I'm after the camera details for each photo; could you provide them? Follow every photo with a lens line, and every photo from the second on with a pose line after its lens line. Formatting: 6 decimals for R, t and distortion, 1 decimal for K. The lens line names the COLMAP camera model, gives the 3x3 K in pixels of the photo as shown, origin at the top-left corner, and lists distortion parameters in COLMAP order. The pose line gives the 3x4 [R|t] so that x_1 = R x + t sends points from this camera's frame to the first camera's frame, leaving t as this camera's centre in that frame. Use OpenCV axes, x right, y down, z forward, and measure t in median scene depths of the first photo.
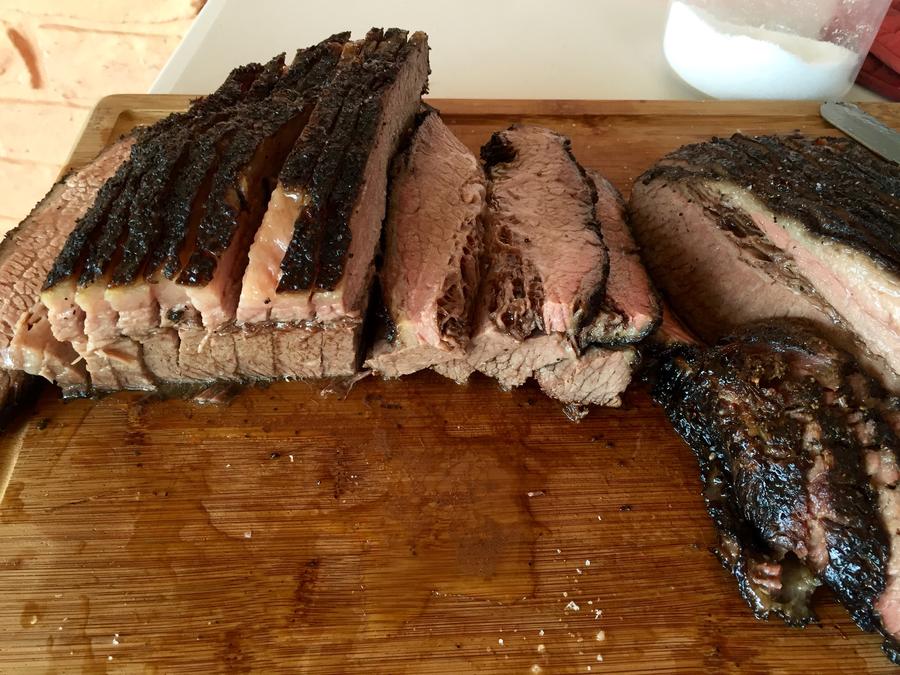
lens RADIAL K [[789.0, 0, 449.0], [0, 789.0, 338.6], [0, 0, 1]] dist [0.057776, -0.044104]
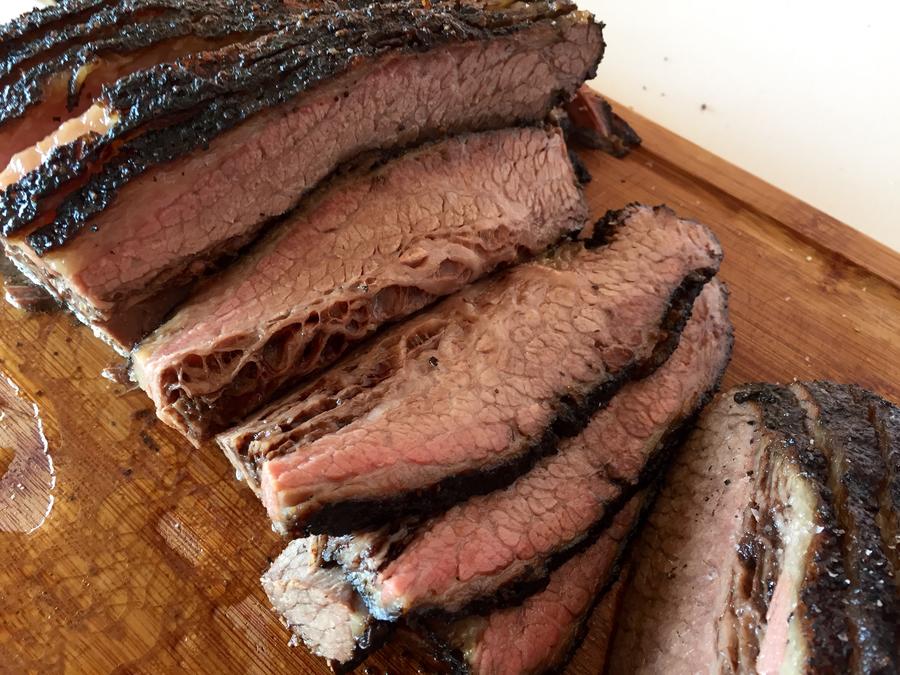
lens RADIAL K [[789.0, 0, 450.9], [0, 789.0, 336.8], [0, 0, 1]] dist [0.057776, -0.044104]
pose [[0.717711, 0.557770, -0.416875, 0.351856], [-0.531525, 0.825573, 0.189501, -0.260485], [0.449858, 0.085573, 0.888991, 0.439259]]
